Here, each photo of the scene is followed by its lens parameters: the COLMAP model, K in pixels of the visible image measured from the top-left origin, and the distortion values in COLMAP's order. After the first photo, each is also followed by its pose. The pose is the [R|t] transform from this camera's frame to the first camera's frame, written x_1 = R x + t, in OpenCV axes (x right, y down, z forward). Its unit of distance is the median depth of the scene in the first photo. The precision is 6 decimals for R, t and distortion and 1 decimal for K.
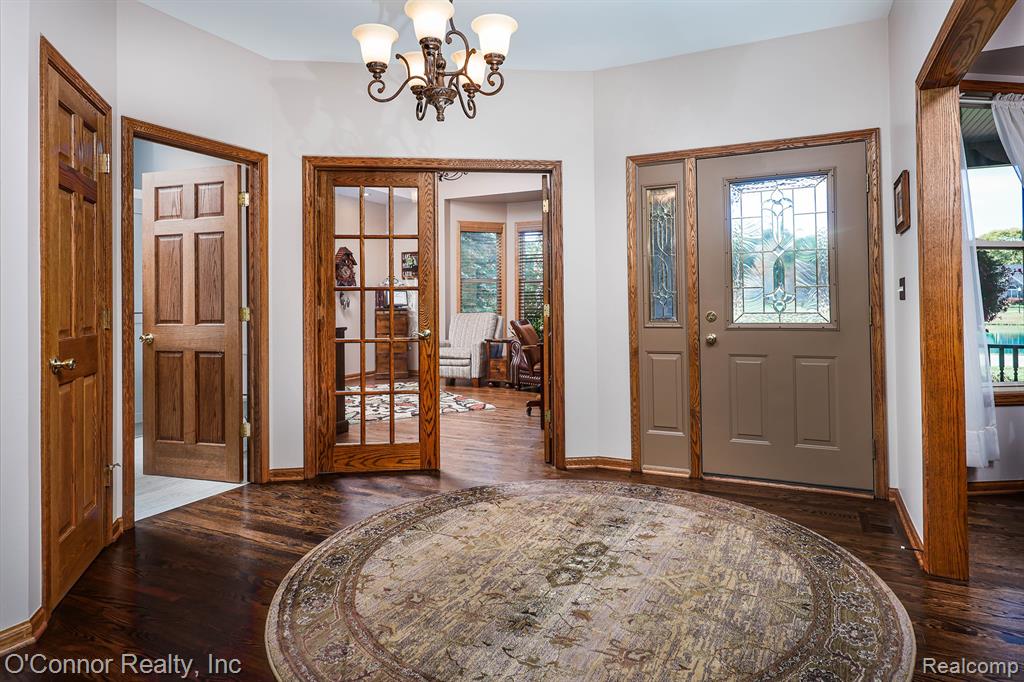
lens RADIAL K [[594.1, 0, 513.0], [0, 594.1, 271.9], [0, 0, 1]] dist [-0.000366, -0.000710]
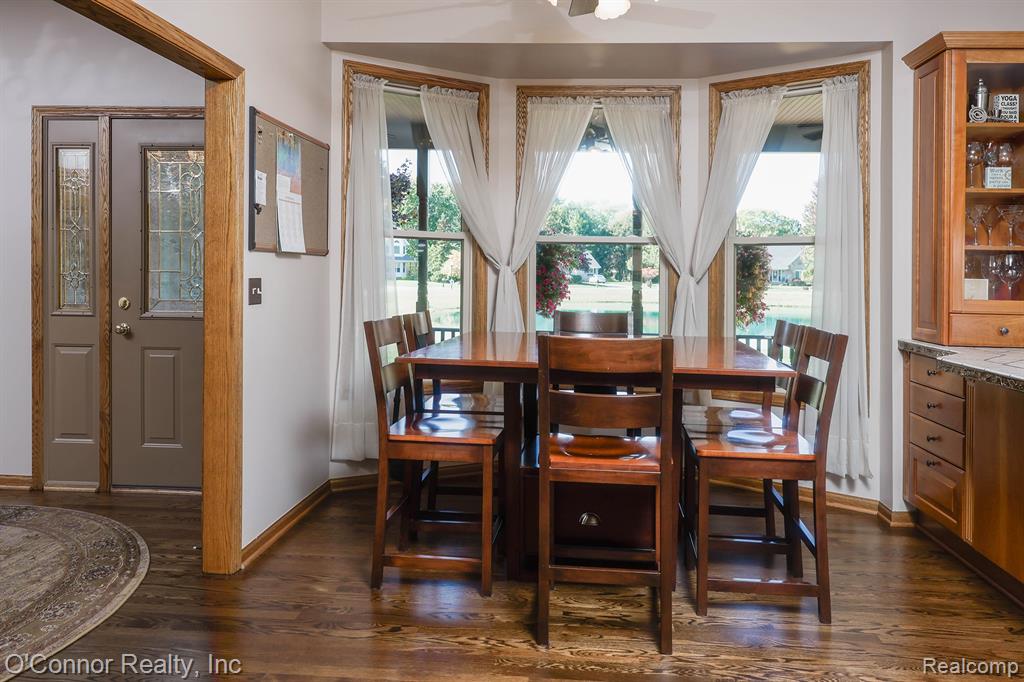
lens RADIAL K [[726.2, 0, 510.8], [0, 726.2, 257.4], [0, 0, 1]] dist [-0.003060, -0.007109]
pose [[0.913738, 0.039454, 0.404383, 0.414661], [-0.049536, 0.998667, 0.014495, -0.034484], [-0.403272, -0.033276, 0.914475, -0.182015]]
